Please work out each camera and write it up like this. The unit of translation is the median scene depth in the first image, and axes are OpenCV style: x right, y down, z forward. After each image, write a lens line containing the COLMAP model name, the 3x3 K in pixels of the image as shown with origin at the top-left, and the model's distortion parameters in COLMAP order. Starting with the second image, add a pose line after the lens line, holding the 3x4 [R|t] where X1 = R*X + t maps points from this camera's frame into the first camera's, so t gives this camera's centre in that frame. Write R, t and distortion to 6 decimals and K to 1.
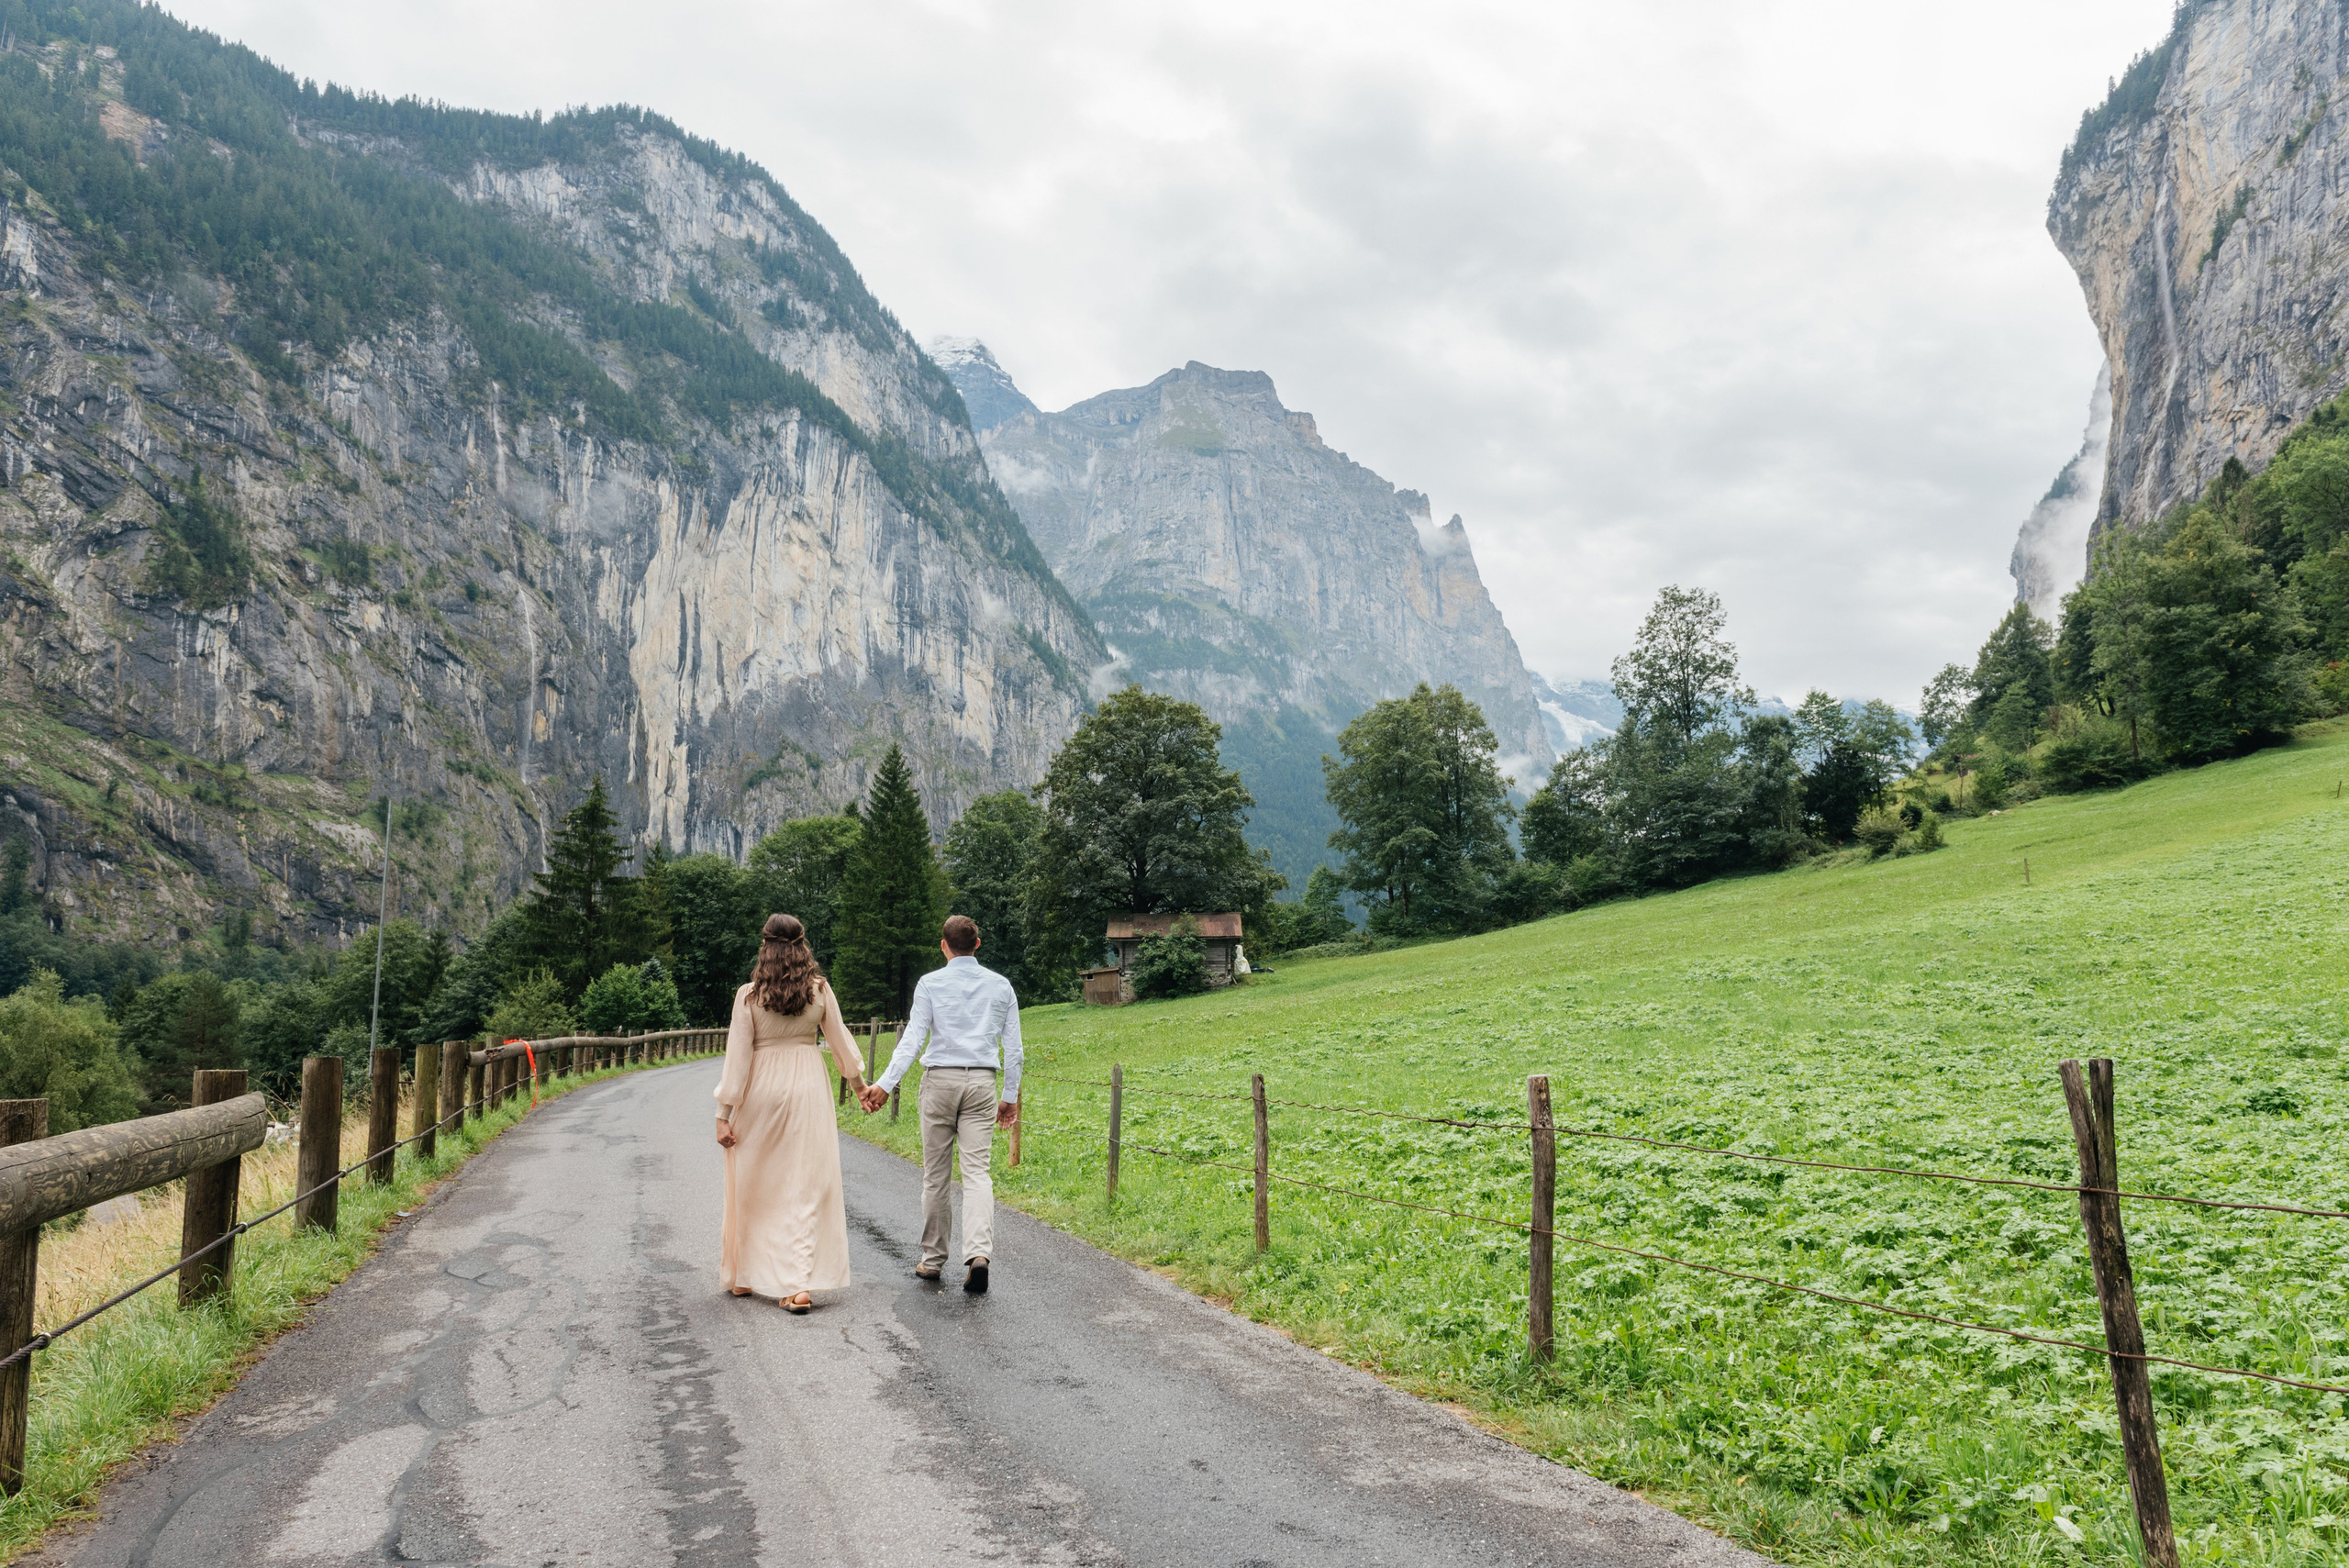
lens RADIAL K [[1599.5, 0, 1176.0], [0, 1599.5, 795.1], [0, 0, 1]] dist [0.002569, -0.003421]
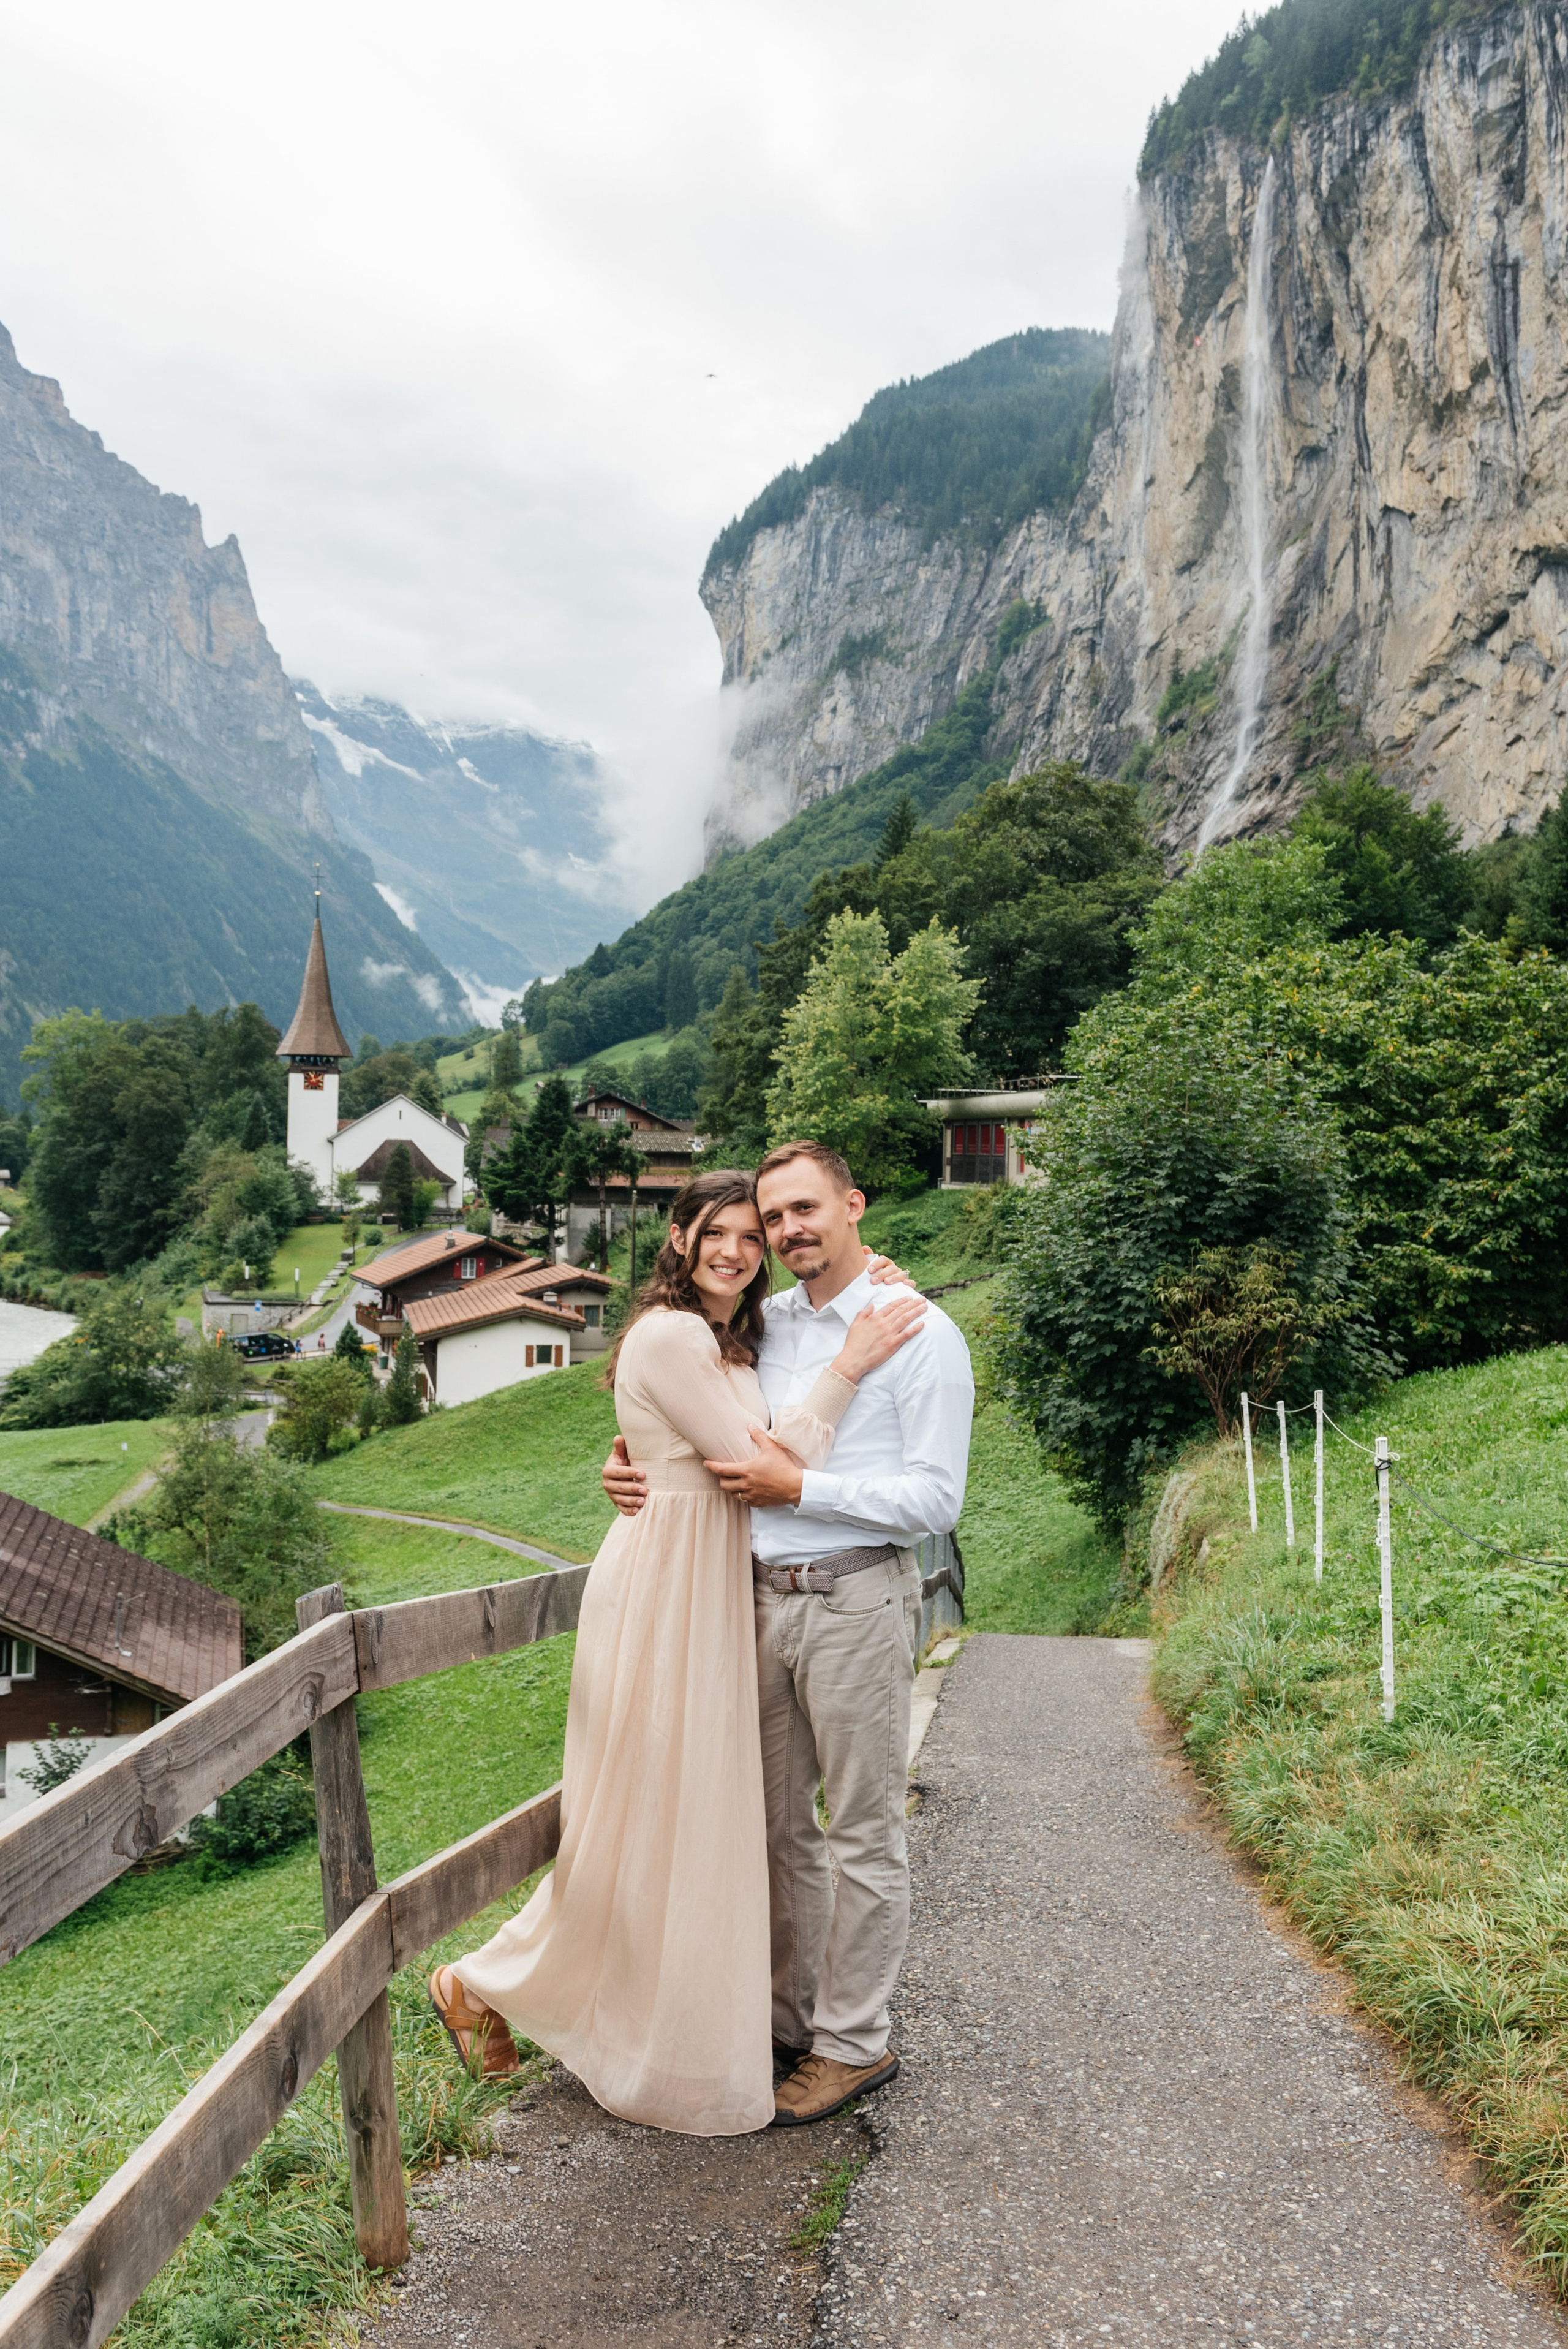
lens RADIAL K [[2018.7, 0, 846.3], [0, 2018.7, 1162.1], [0, 0, 1]] dist [0.020367, 0.001298]
pose [[0.881710, 0.007269, 0.471735, -0.164223], [-0.087267, 0.985140, 0.147929, -0.097568], [-0.463650, -0.171597, 0.869243, -0.603387]]
